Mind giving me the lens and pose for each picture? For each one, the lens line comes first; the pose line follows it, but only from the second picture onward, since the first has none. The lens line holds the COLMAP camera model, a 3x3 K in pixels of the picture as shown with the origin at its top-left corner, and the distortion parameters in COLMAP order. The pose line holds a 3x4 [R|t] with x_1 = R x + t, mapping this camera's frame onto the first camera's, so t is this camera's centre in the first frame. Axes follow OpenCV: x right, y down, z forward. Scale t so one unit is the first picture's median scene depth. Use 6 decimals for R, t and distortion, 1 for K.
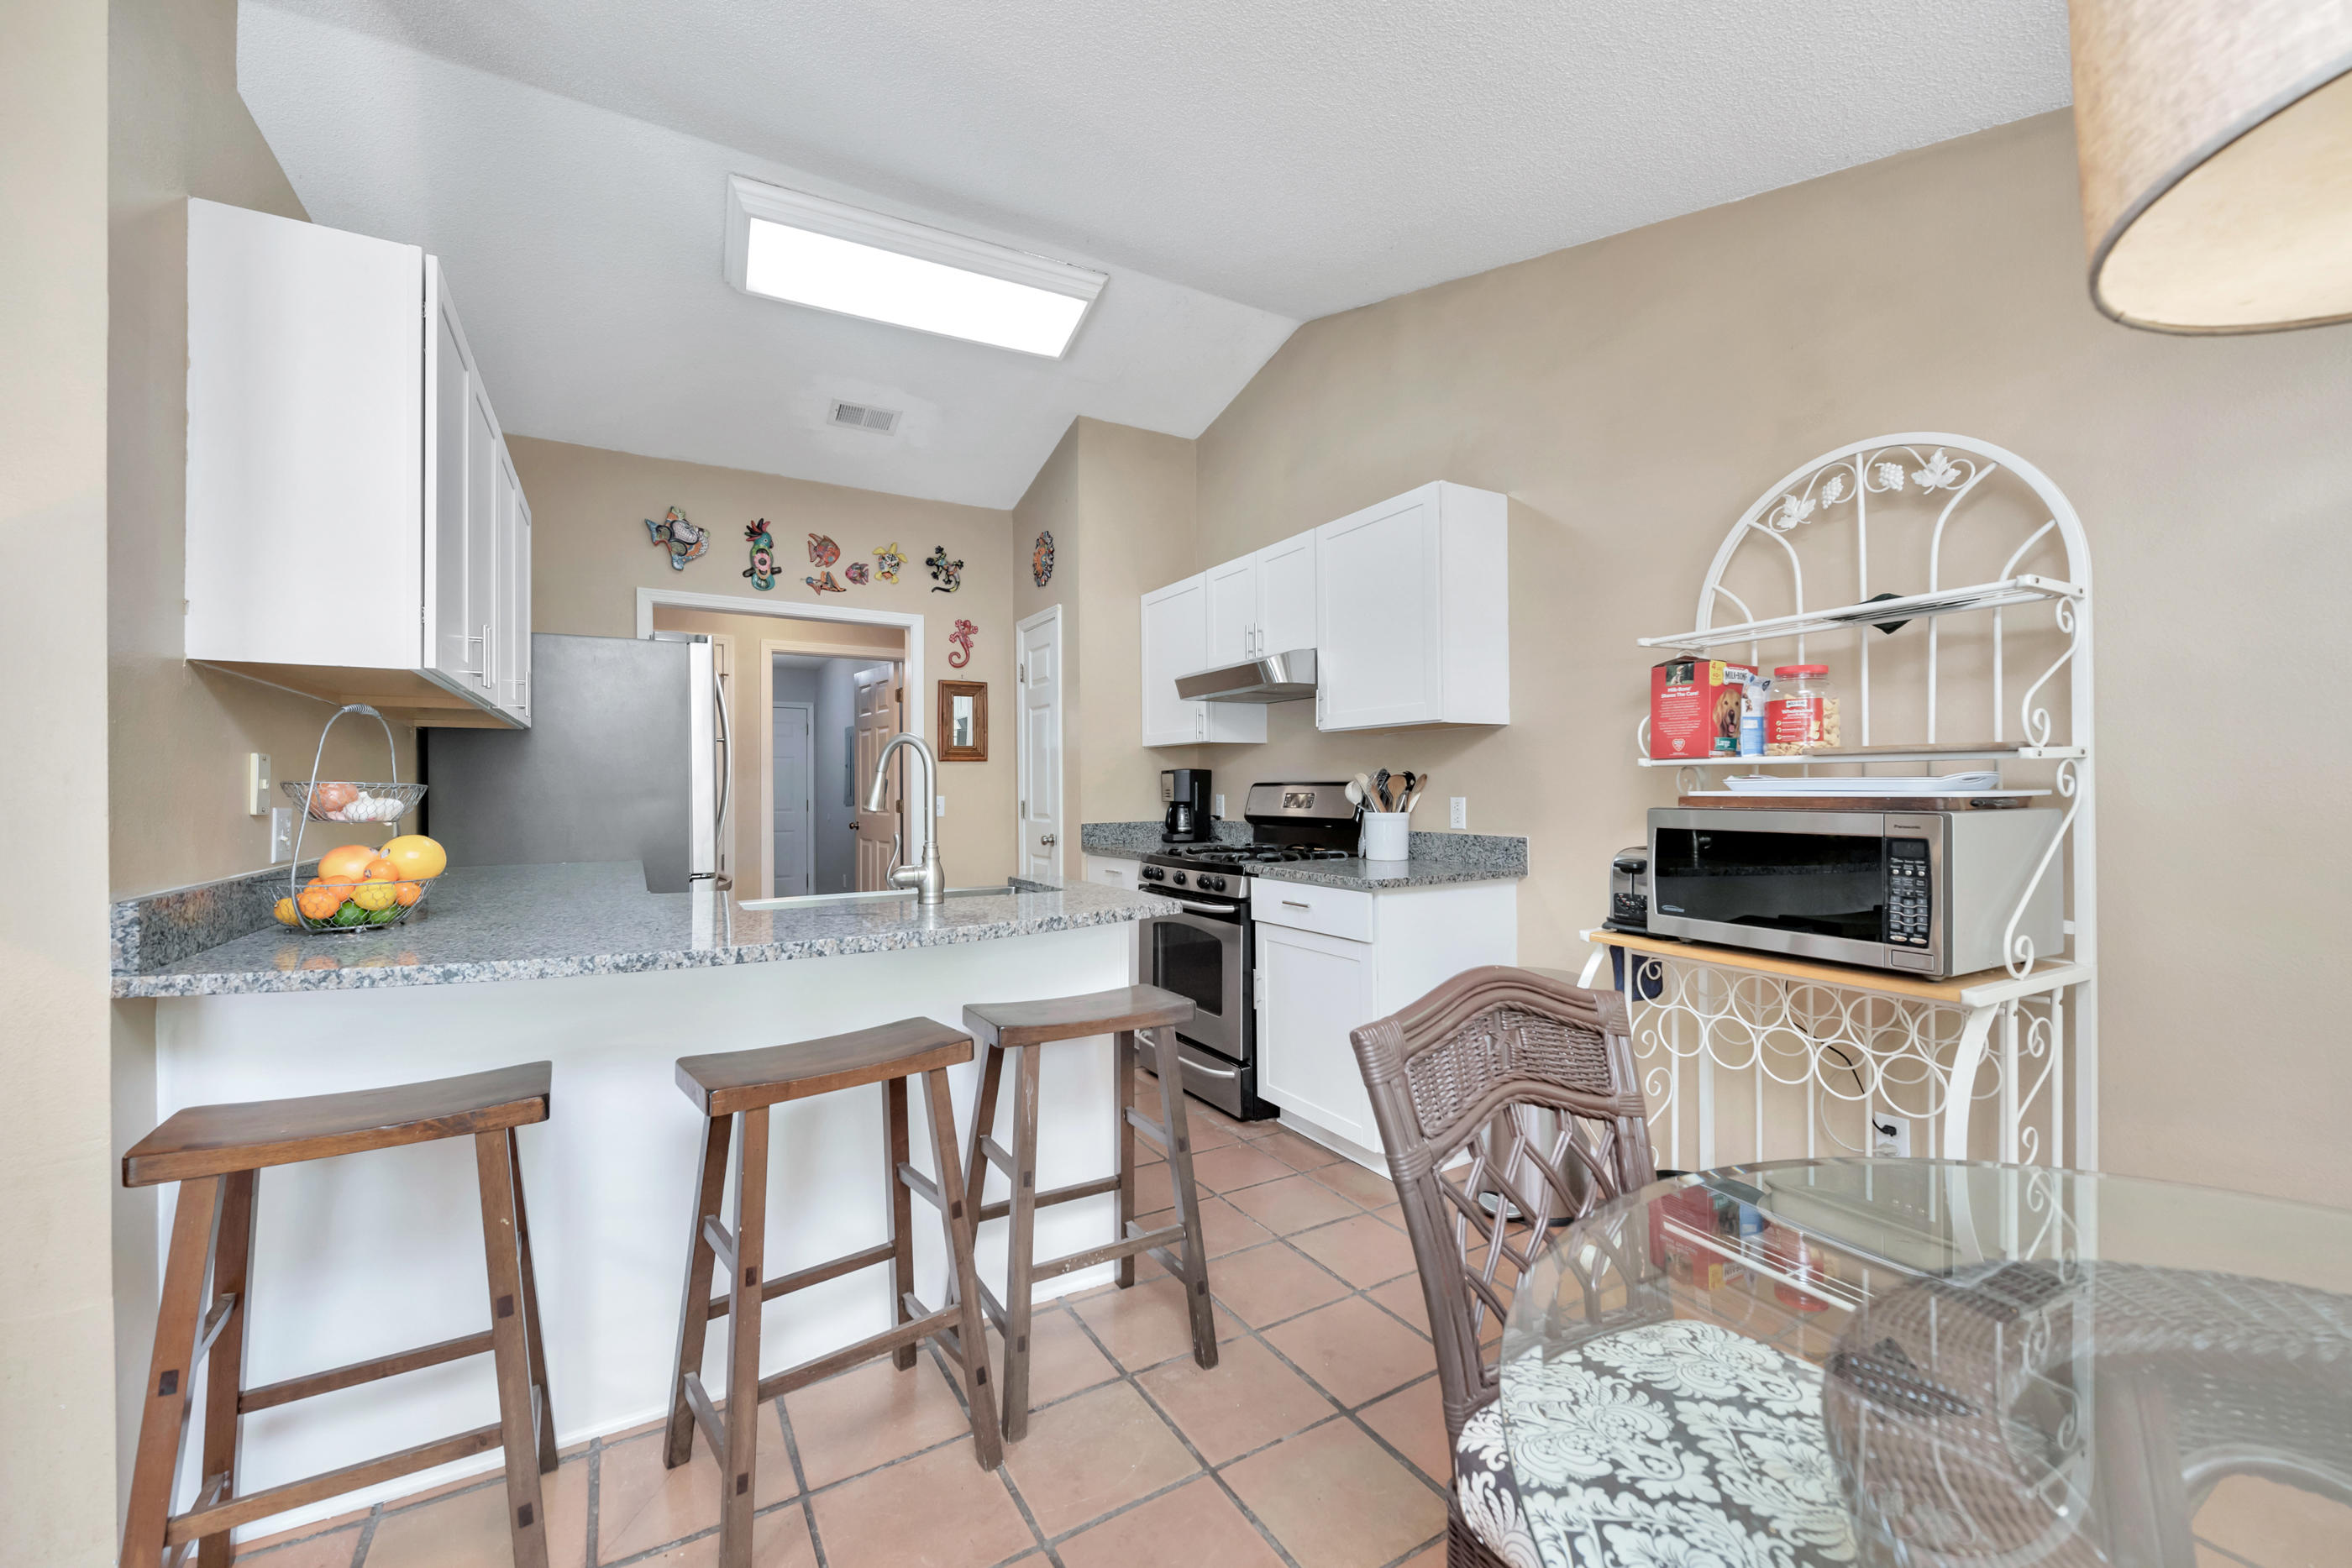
lens RADIAL K [[940.6, 0, 1181.0], [0, 940.6, 785.7], [0, 0, 1]] dist [0.003134, -0.002396]
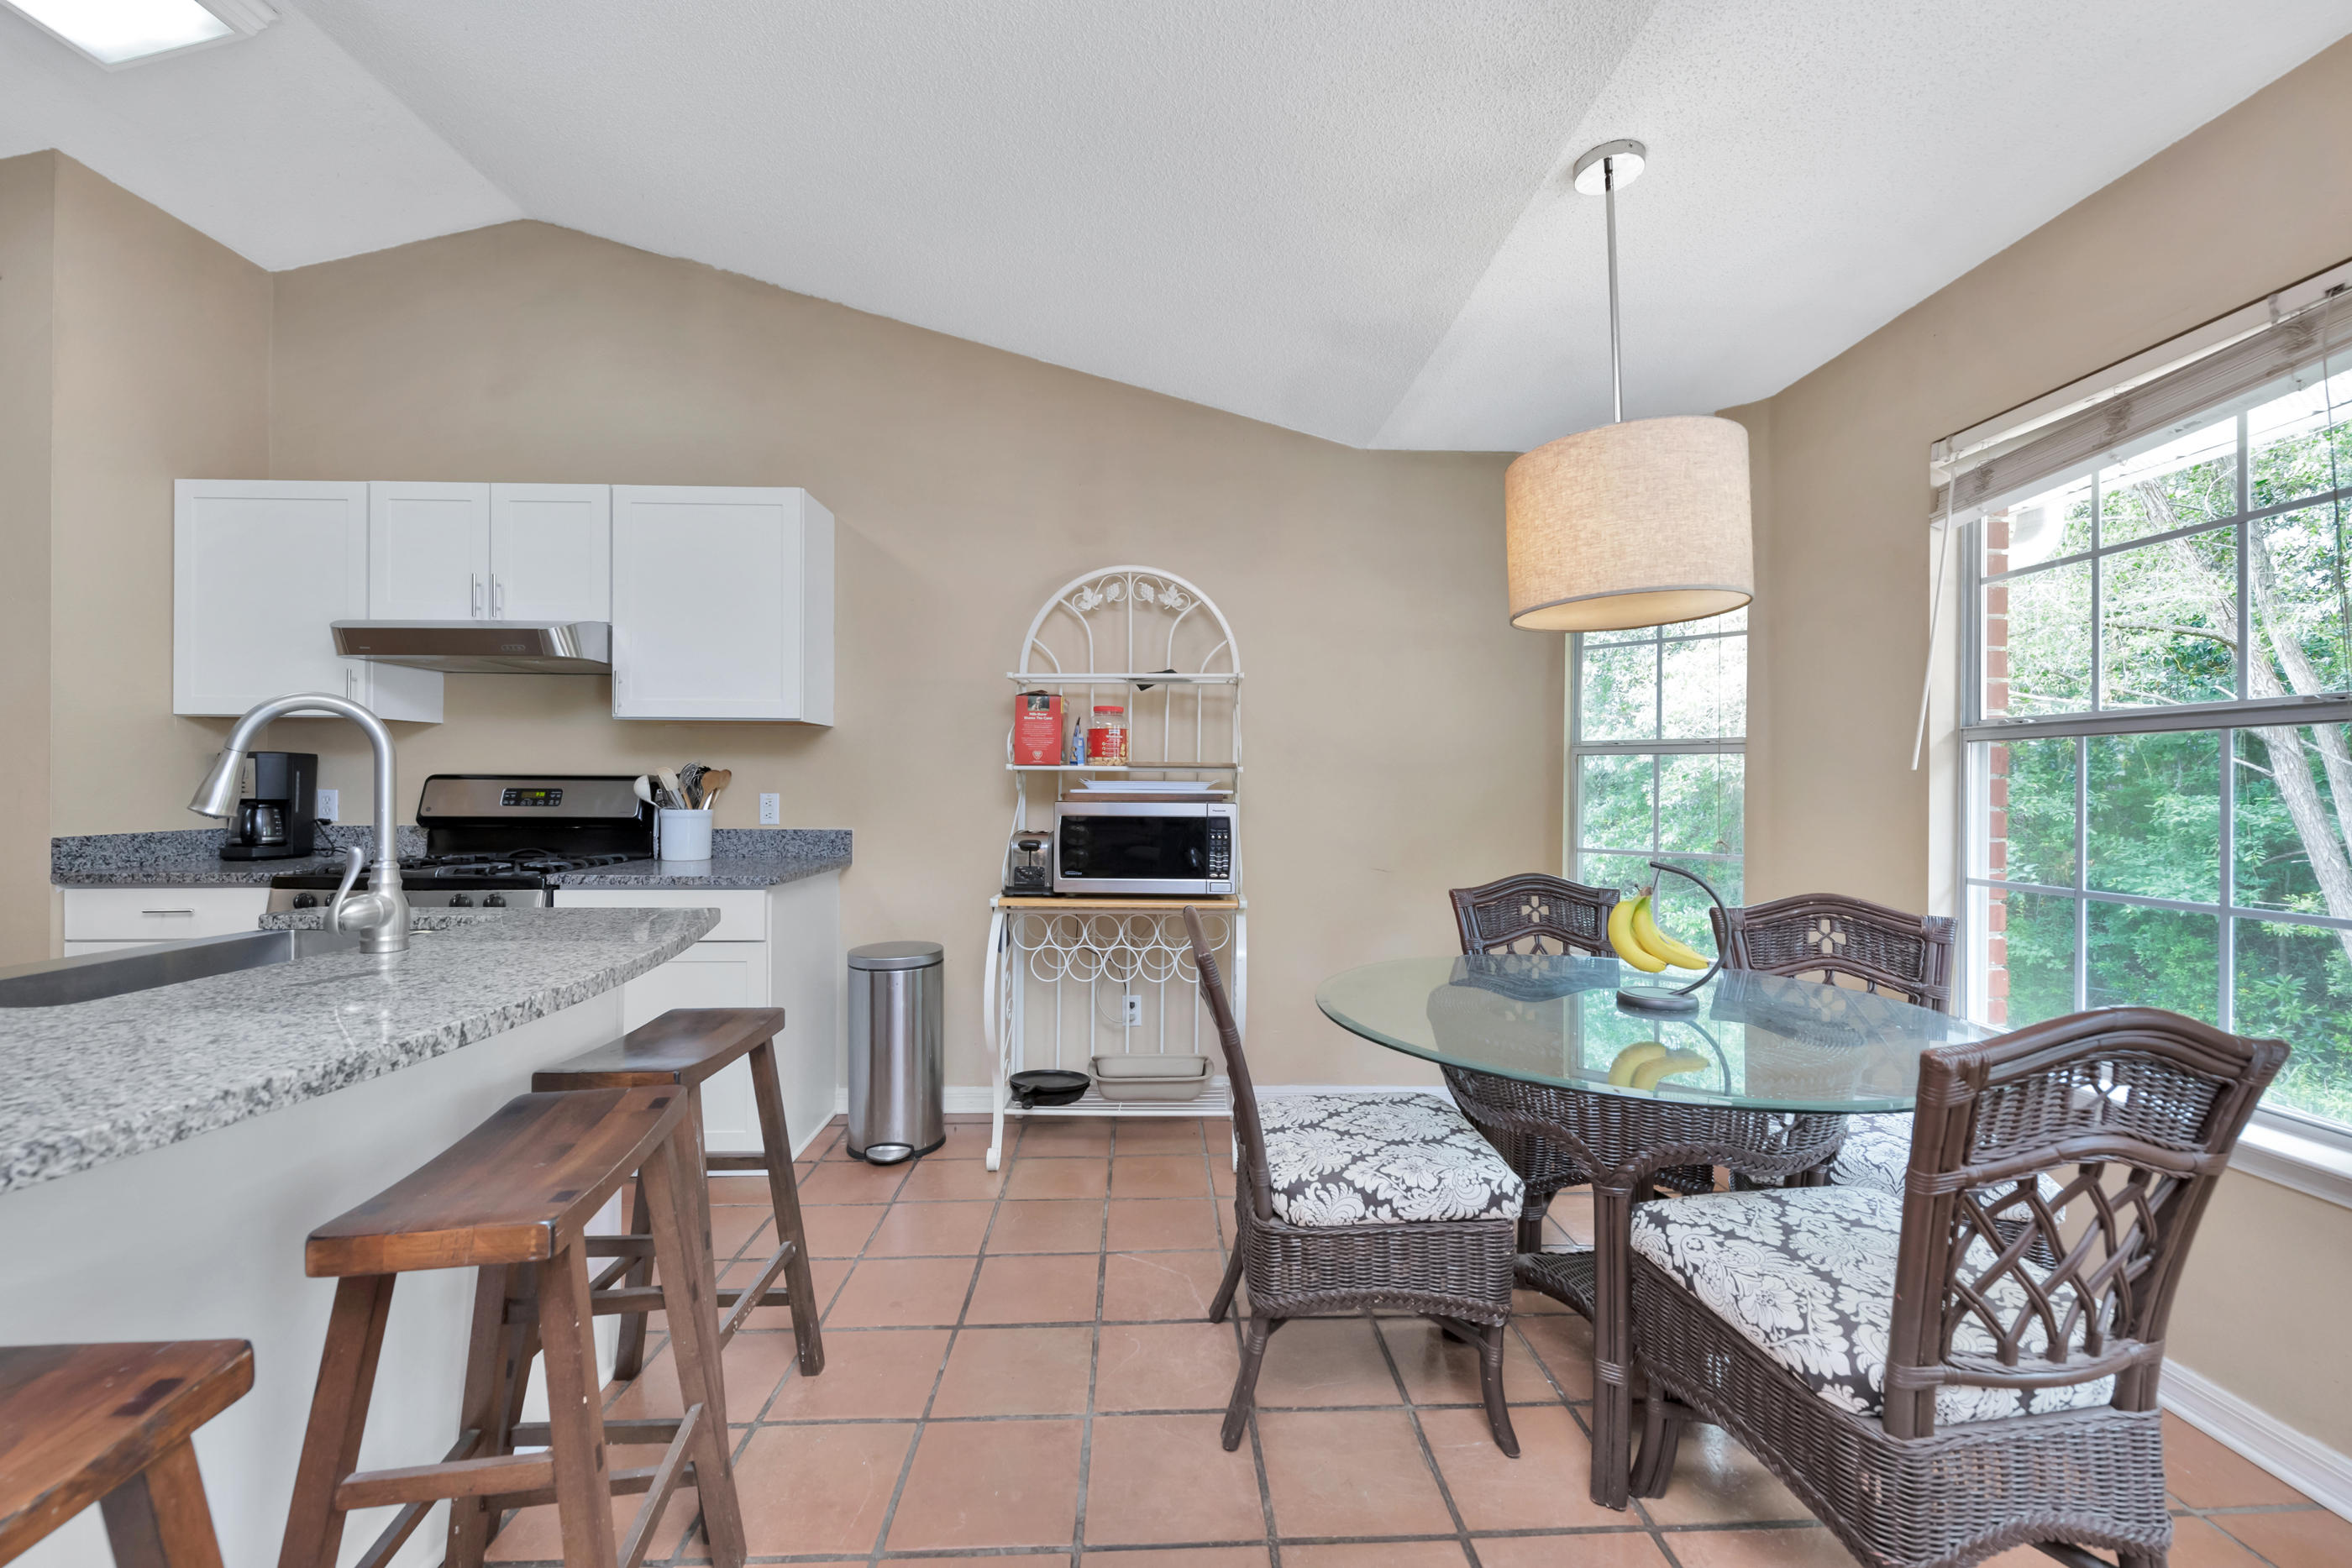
lens RADIAL K [[940.6, 0, 1178.8], [0, 940.6, 787.6], [0, 0, 1]] dist [0.003134, -0.002396]
pose [[0.478404, 0.006082, 0.878119, -0.544136], [-0.011342, 0.999935, -0.000746, 0.002107], [-0.878067, -0.009603, 0.478442, 0.166856]]
